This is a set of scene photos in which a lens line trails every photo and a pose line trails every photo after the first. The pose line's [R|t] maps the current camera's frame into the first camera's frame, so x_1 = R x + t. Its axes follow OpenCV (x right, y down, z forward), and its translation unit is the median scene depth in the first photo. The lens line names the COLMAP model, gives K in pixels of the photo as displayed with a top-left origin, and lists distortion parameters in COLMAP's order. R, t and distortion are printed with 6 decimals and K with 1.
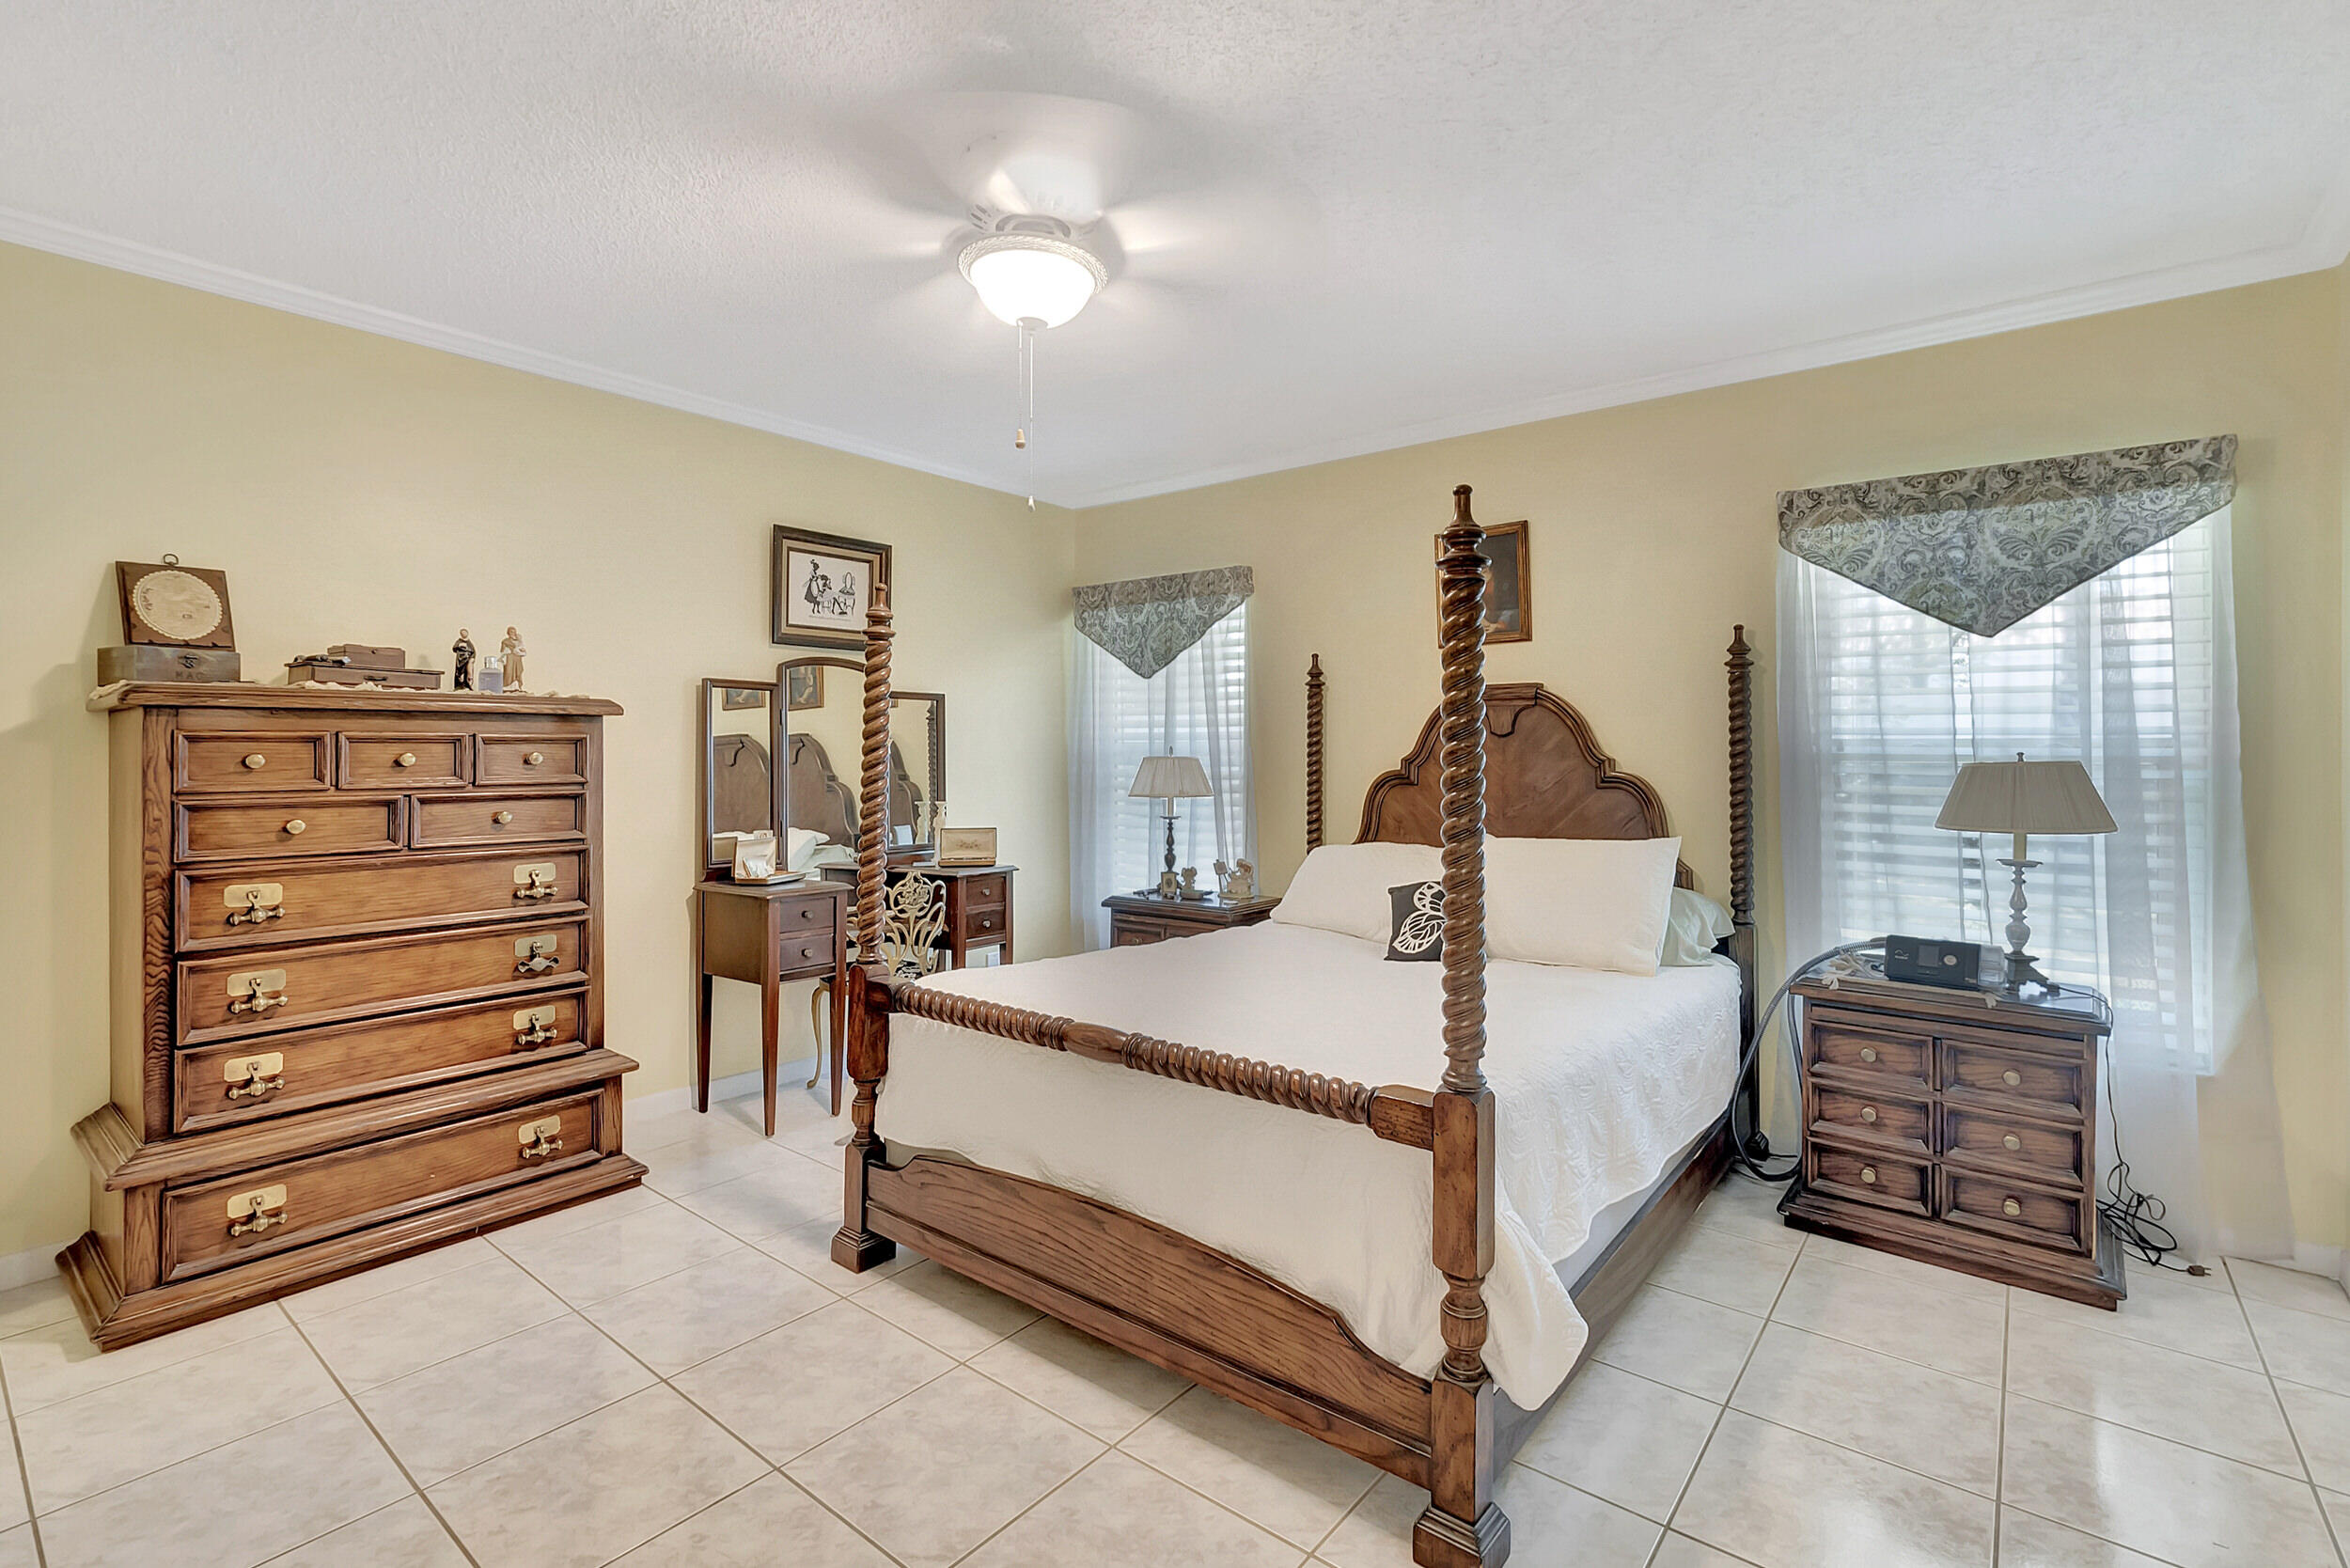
lens RADIAL K [[1081.2, 0, 1180.7], [0, 1081.2, 748.3], [0, 0, 1]] dist [0.012752, -0.000194]
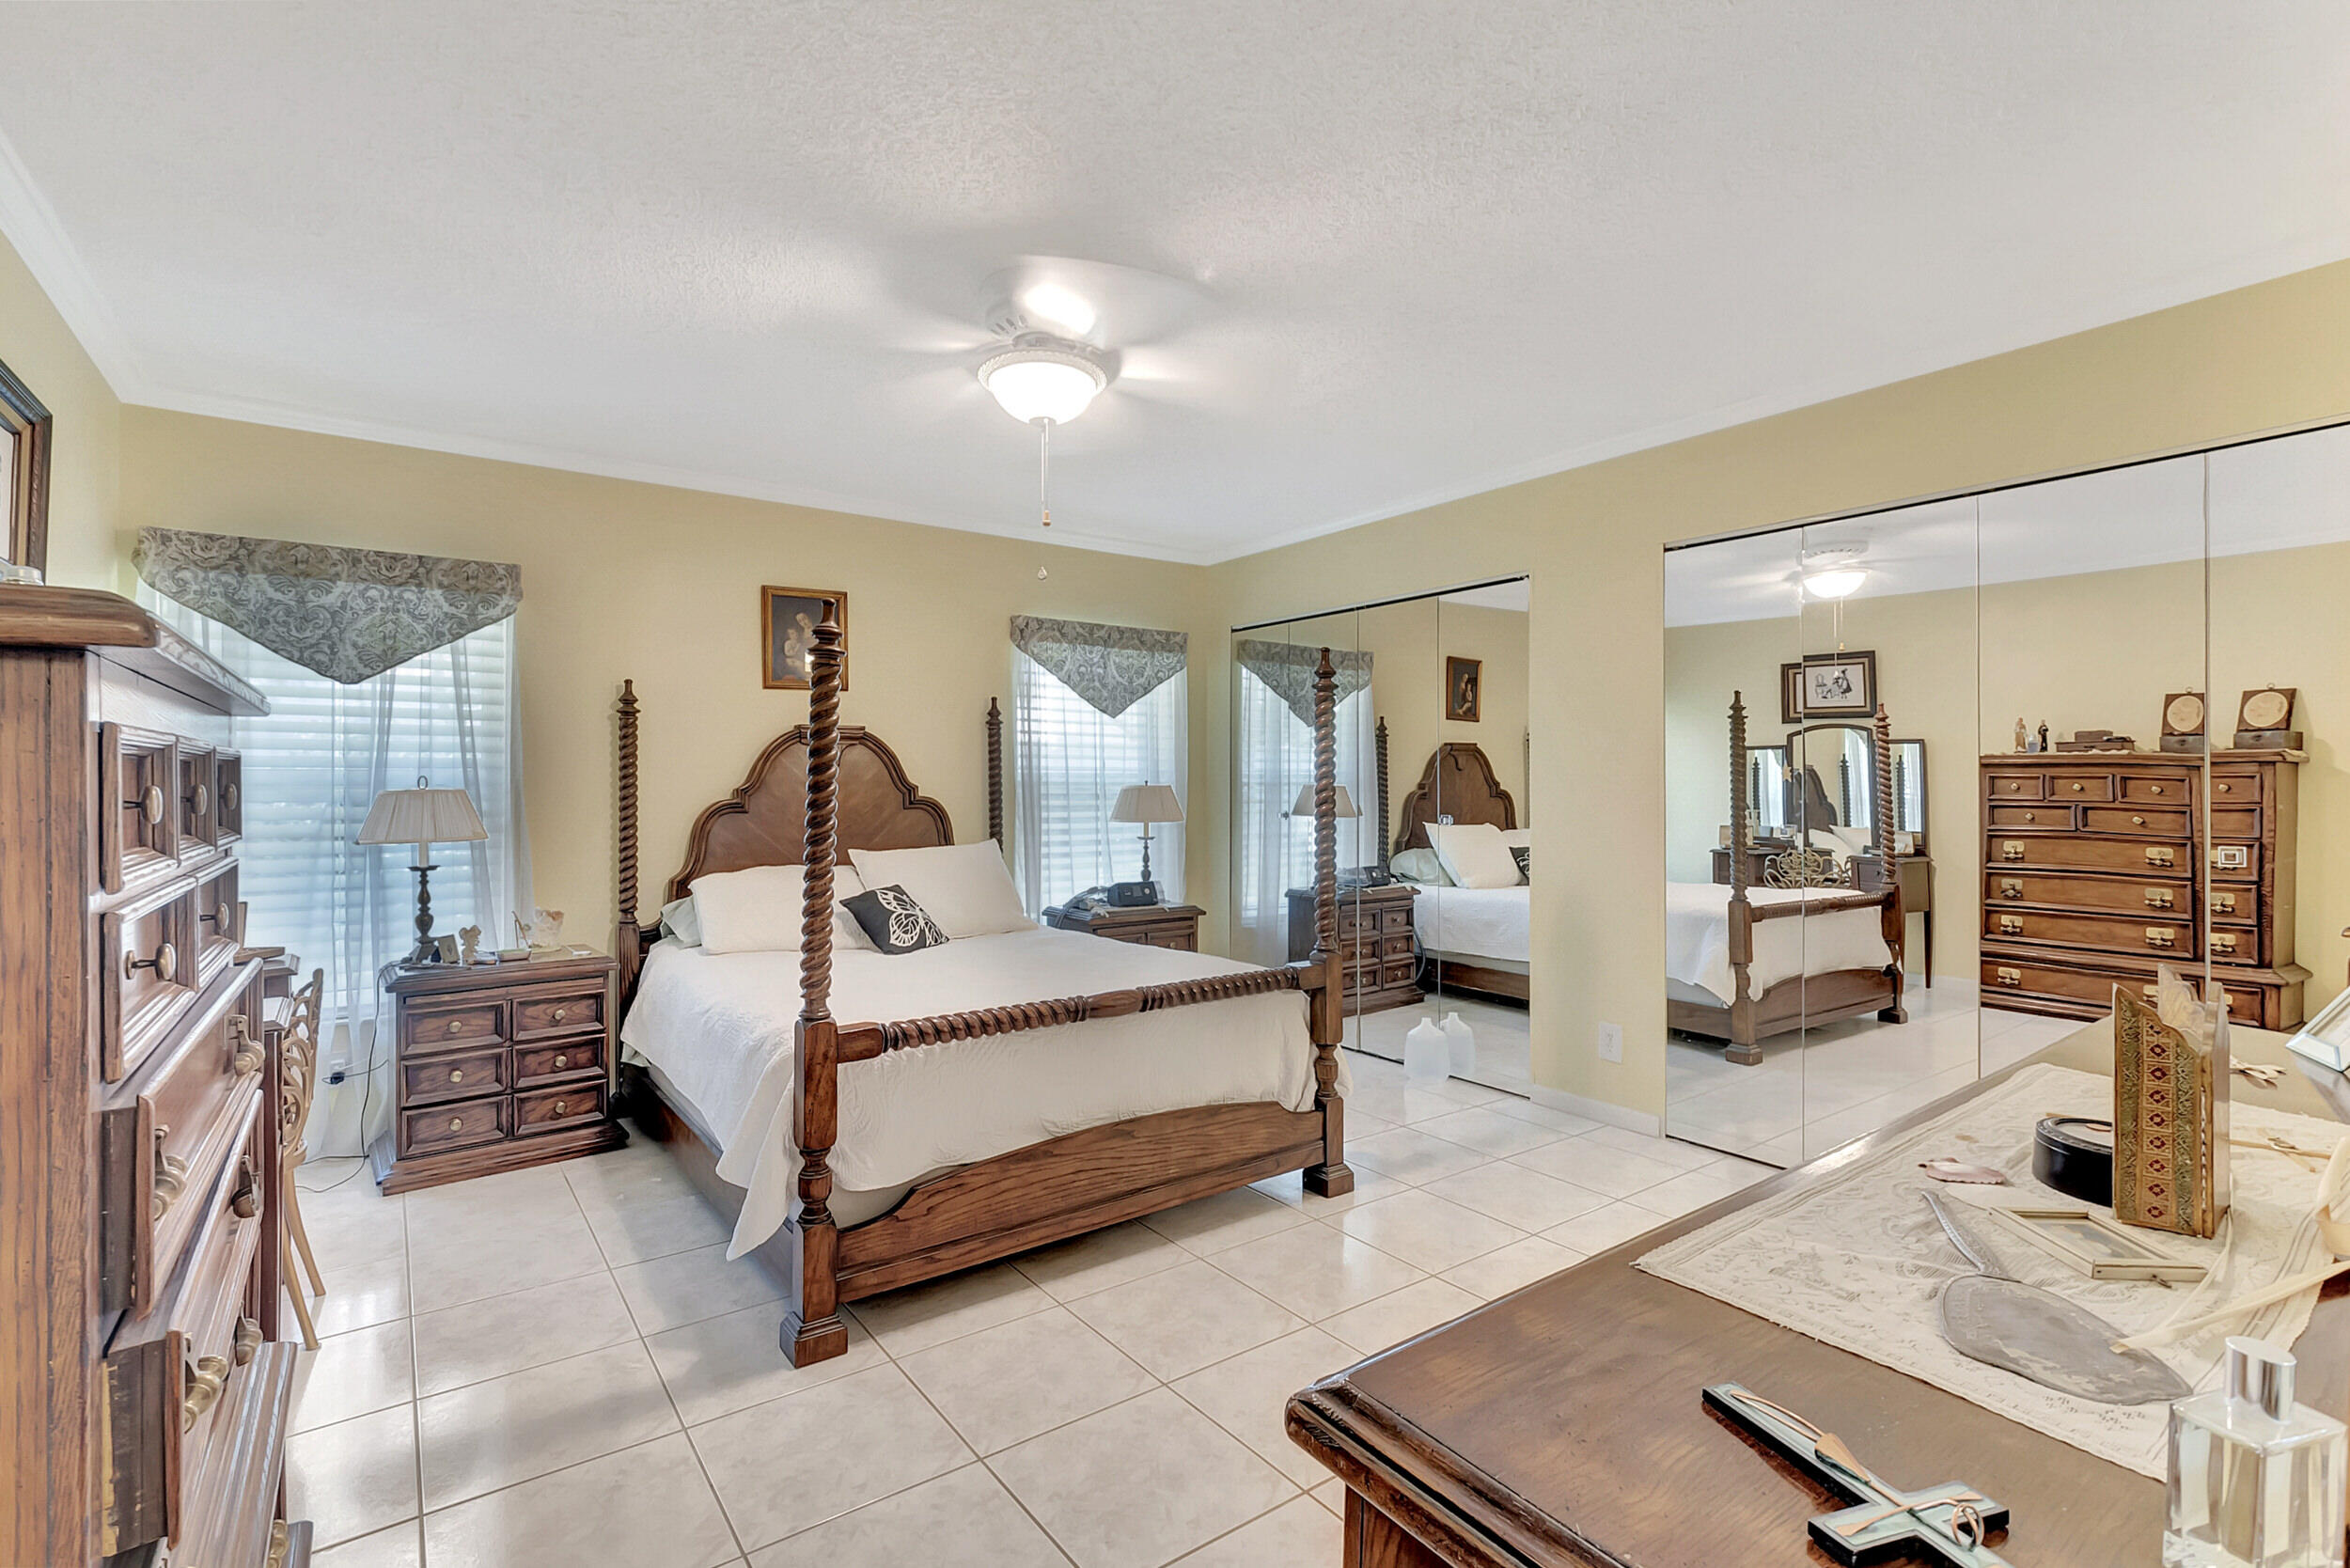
lens RADIAL K [[1055.3, 0, 1168.3], [0, 1055.3, 765.2], [0, 0, 1]] dist [0.008423, 0.000161]
pose [[0.259679, 0.013525, 0.965600, -0.878408], [0.001784, 0.999893, -0.014485, 0.003350], [-0.965693, 0.005484, 0.259627, 0.408735]]
